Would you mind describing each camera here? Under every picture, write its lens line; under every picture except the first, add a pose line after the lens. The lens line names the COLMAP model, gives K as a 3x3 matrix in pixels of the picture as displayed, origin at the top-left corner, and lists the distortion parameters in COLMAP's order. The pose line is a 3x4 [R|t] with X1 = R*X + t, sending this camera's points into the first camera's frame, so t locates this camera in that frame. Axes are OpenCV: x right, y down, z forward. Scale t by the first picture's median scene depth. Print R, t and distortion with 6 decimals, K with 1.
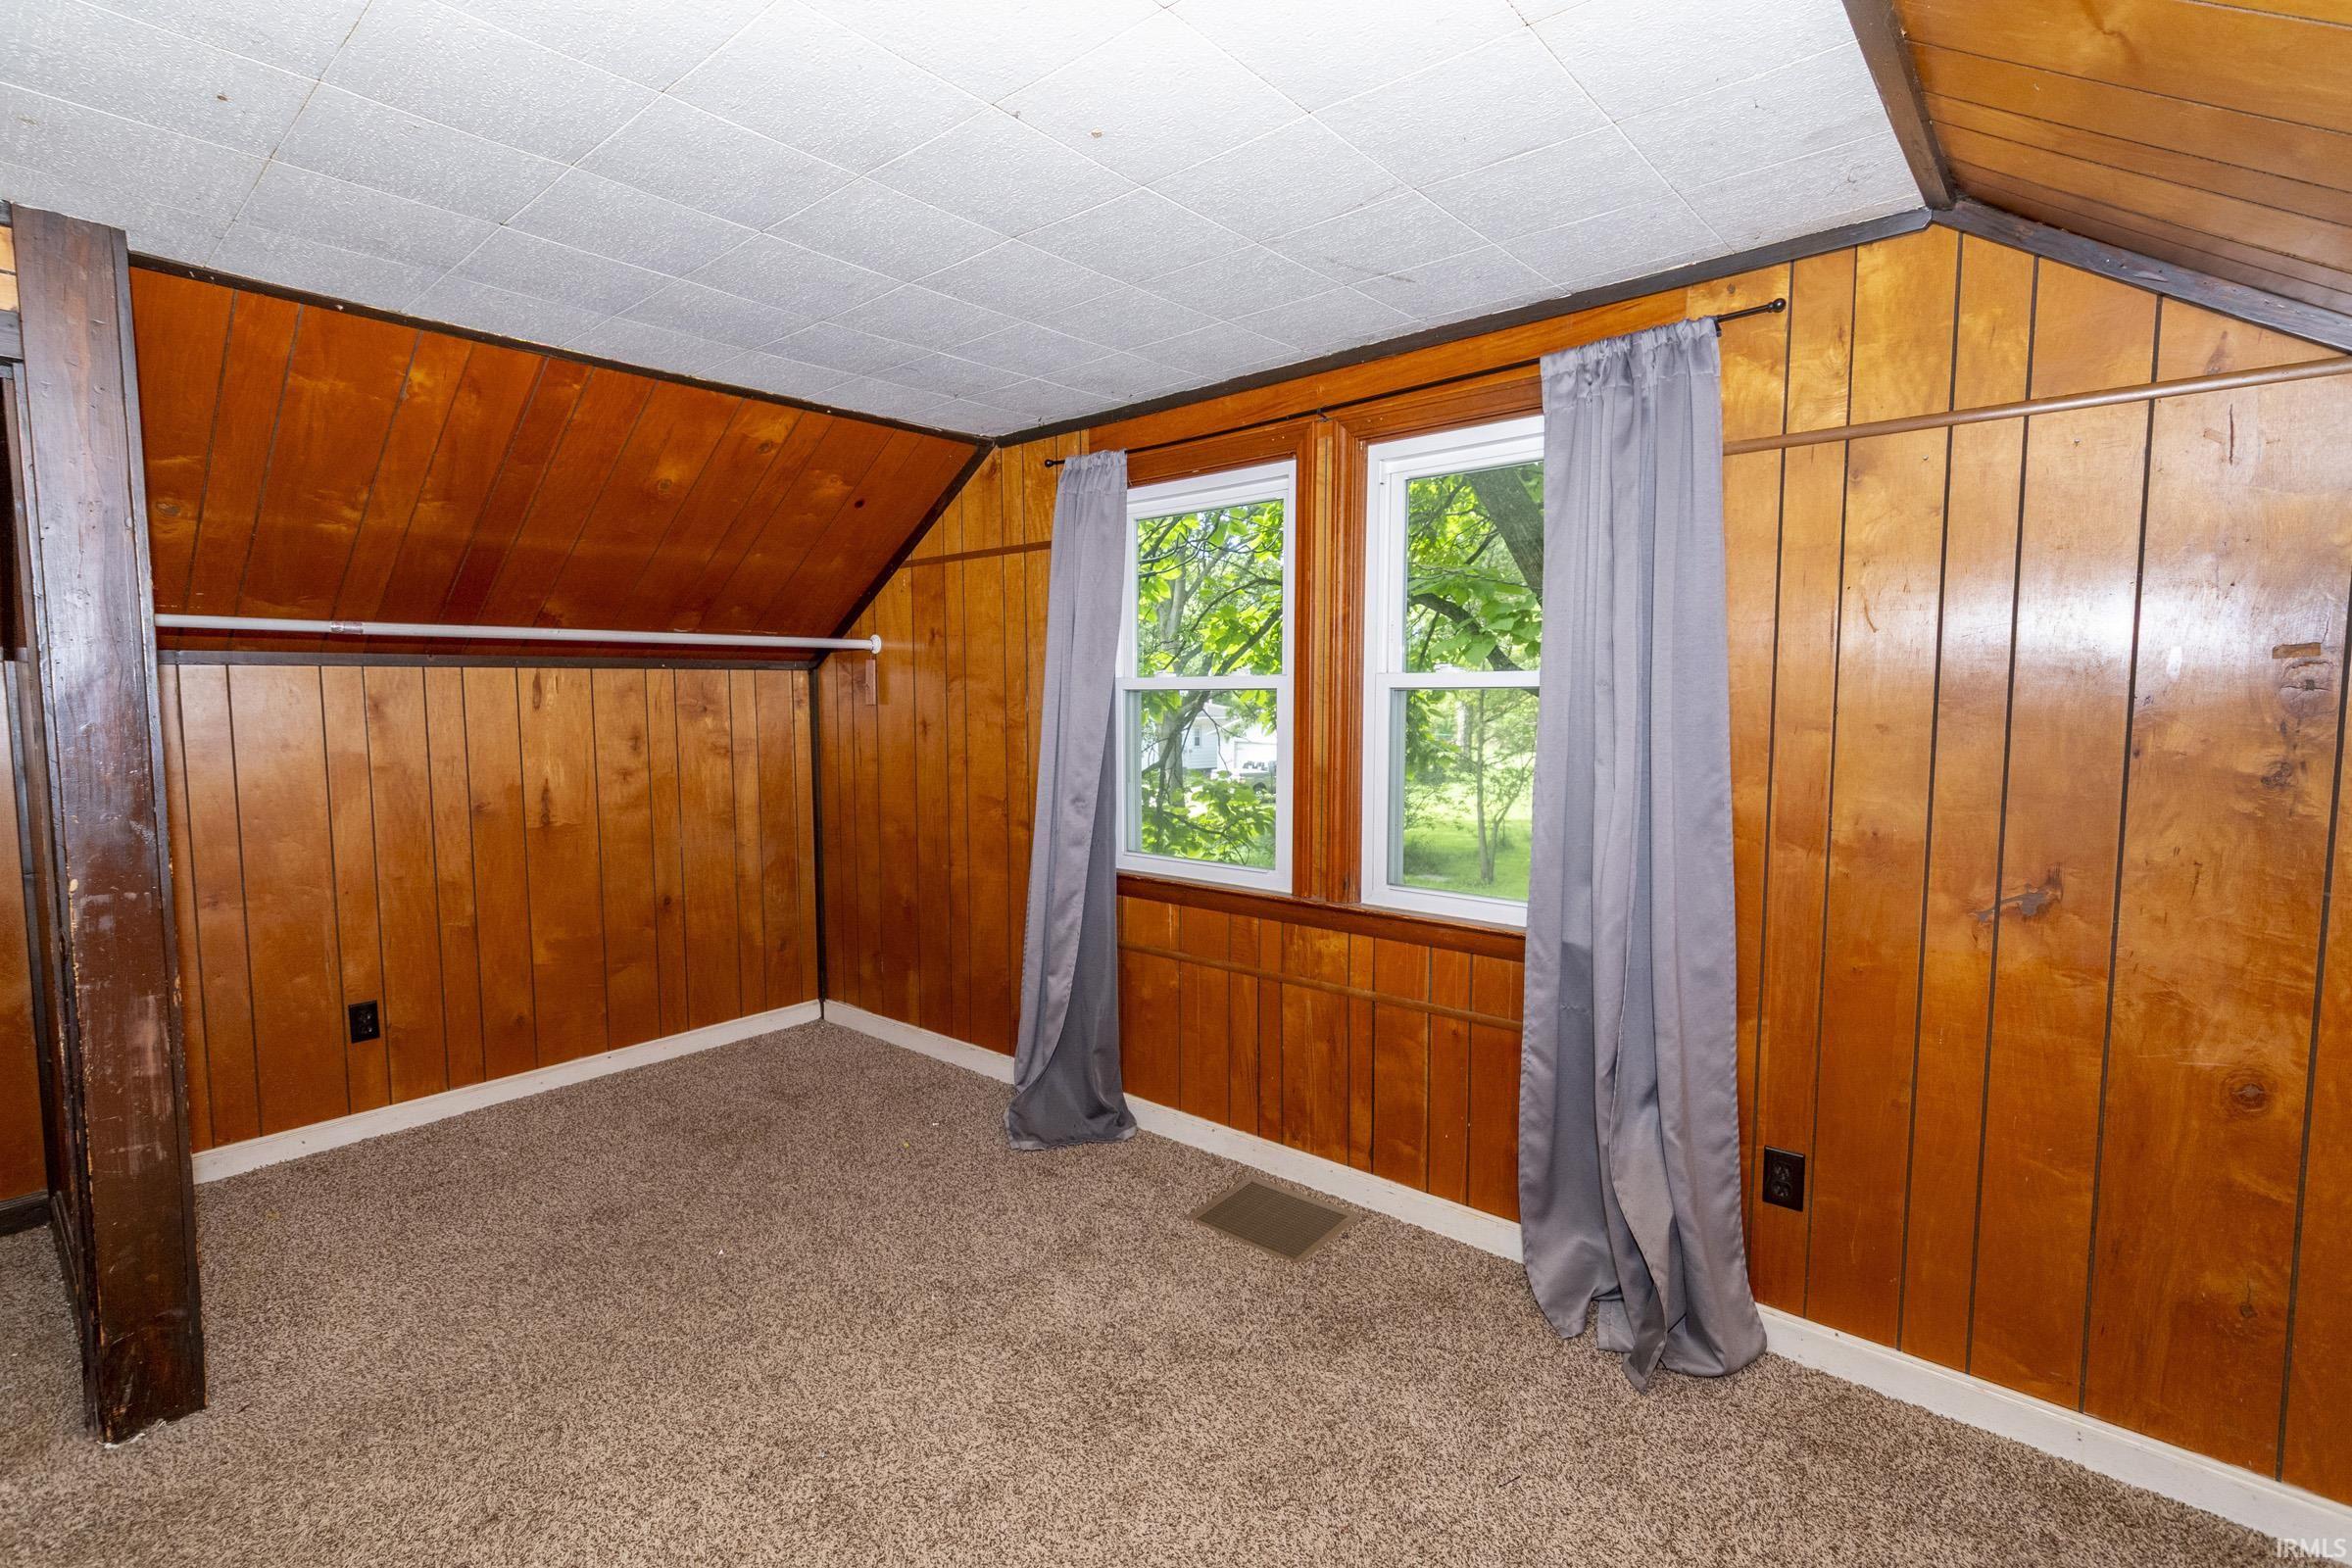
lens RADIAL K [[1046.9, 0, 1173.9], [0, 1046.9, 782.1], [0, 0, 1]] dist [-0.003539, -0.000799]
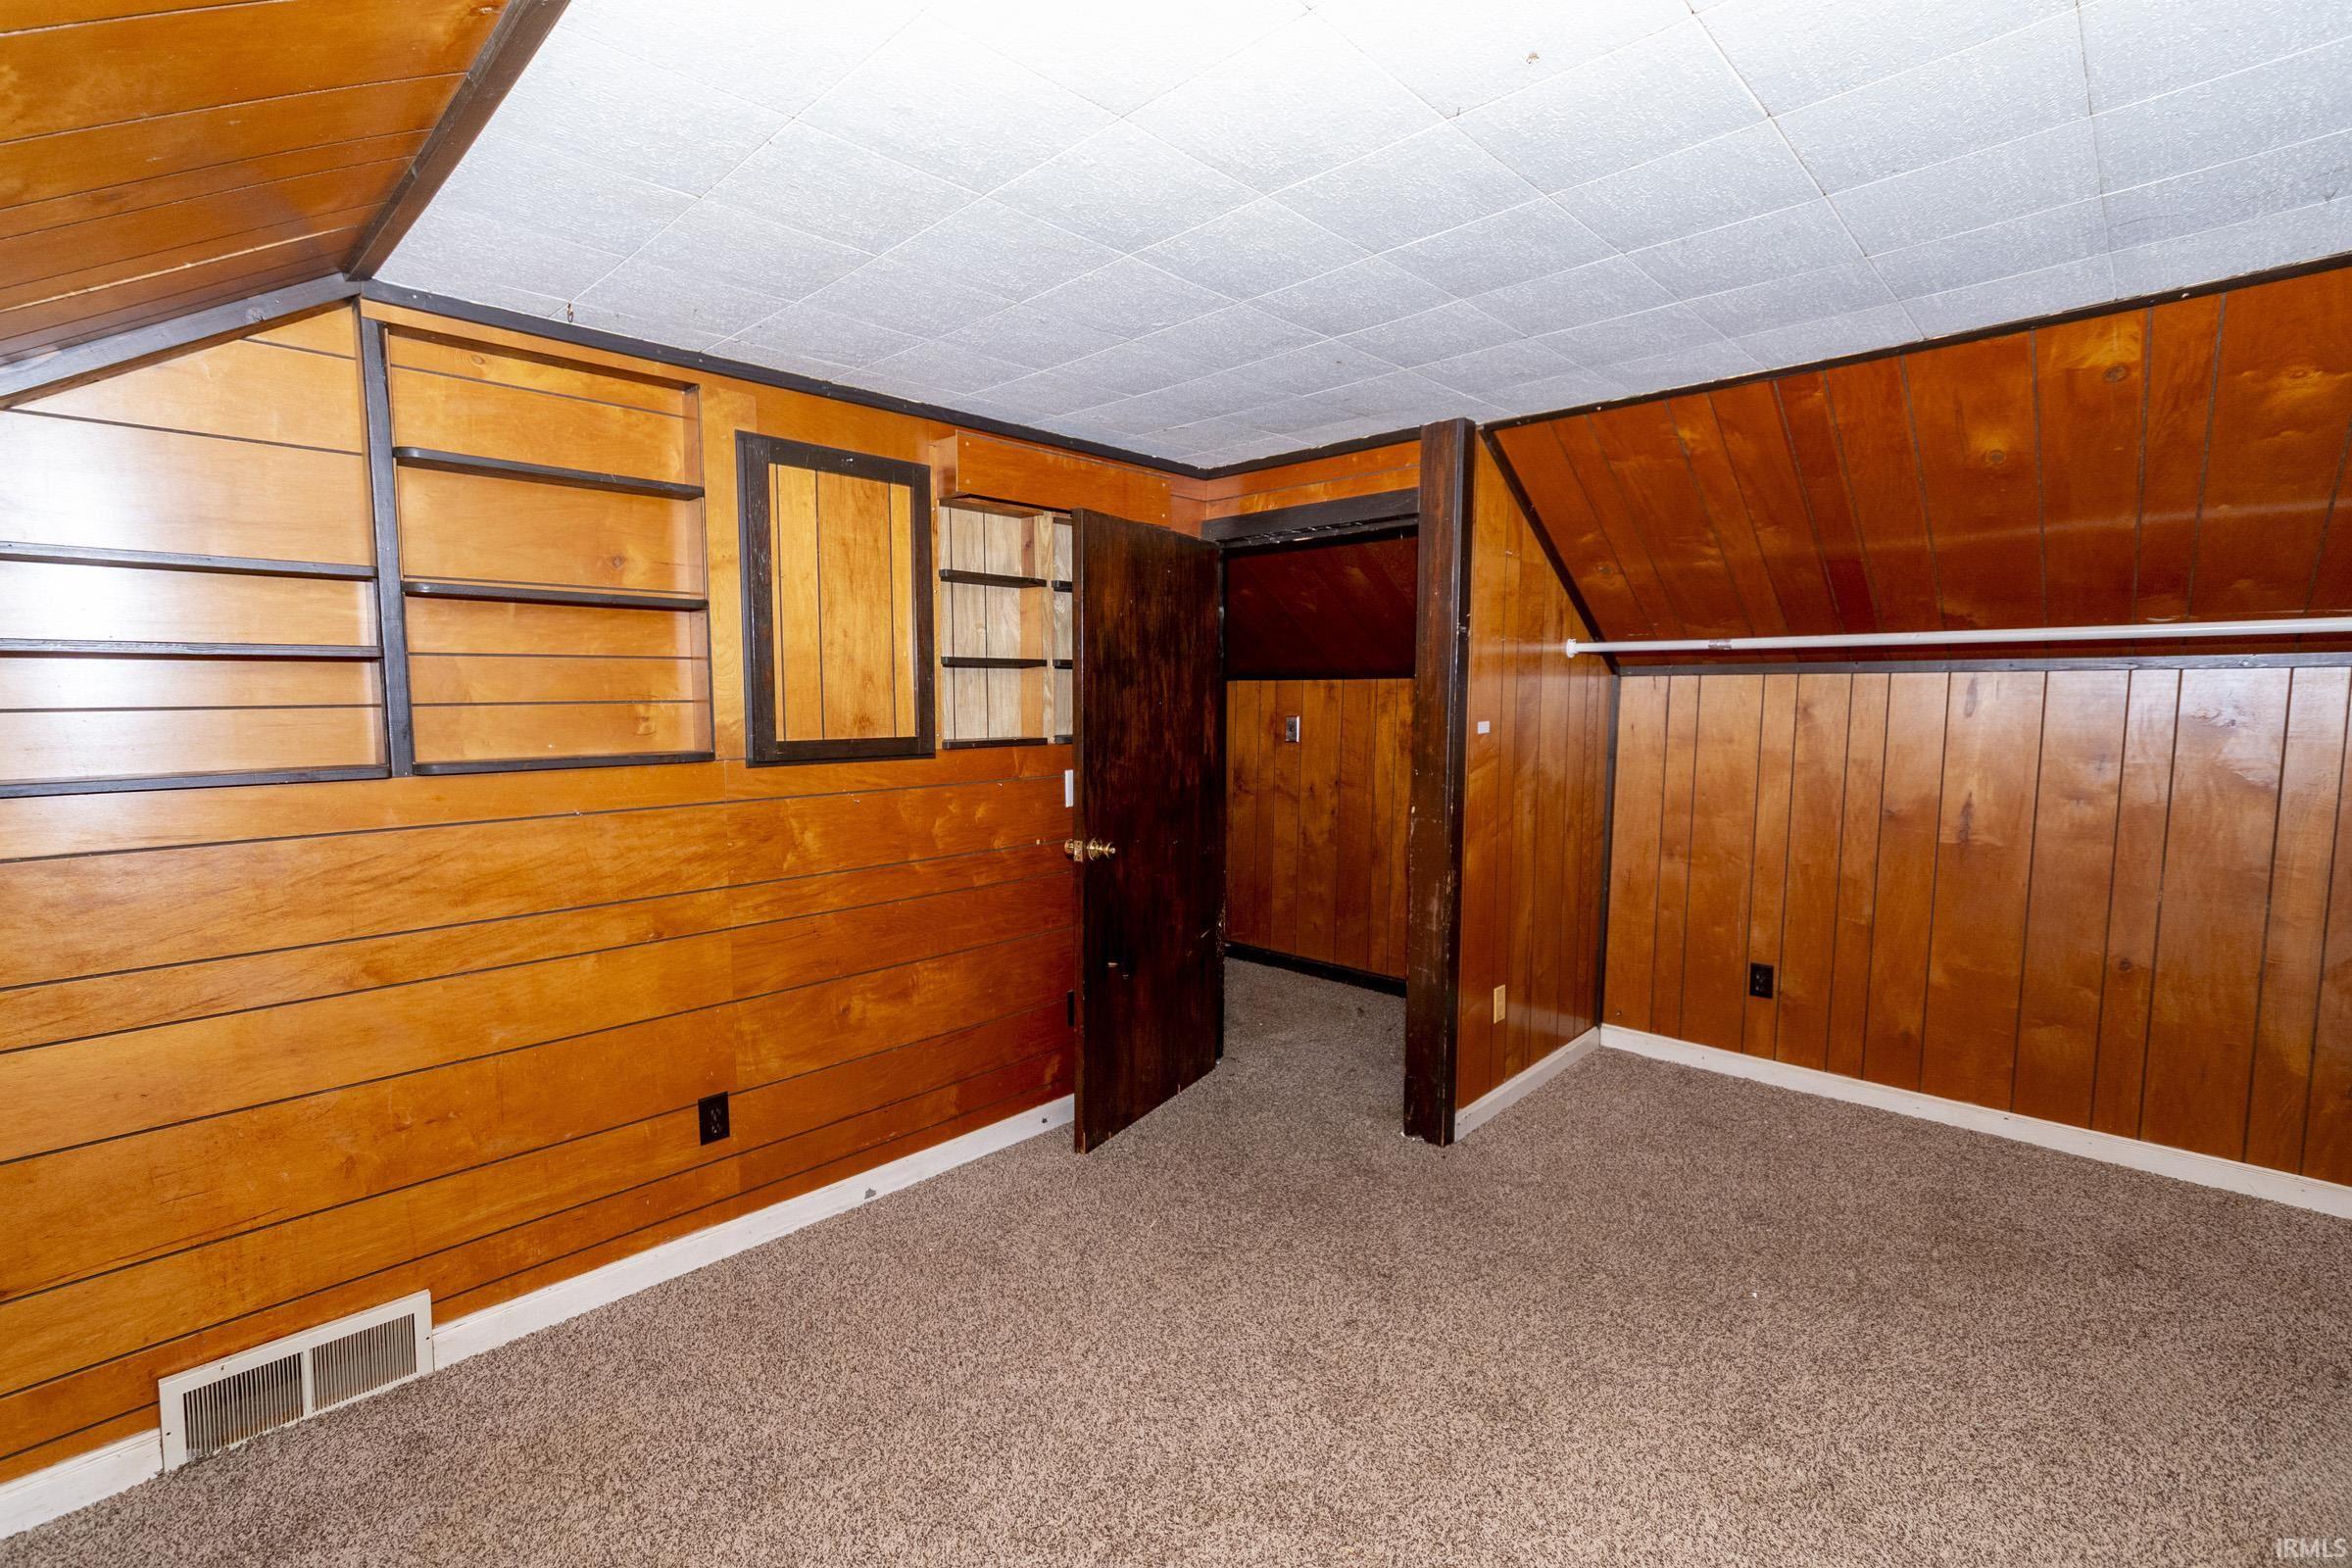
lens RADIAL K [[1046.9, 0, 1173.8], [0, 1046.9, 780.9], [0, 0, 1]] dist [-0.003539, -0.000799]
pose [[-0.059893, 0.090876, -0.994060, 0.397039], [-0.084863, 0.991778, 0.095780, -0.046668], [0.994591, 0.090096, -0.051689, 0.387800]]
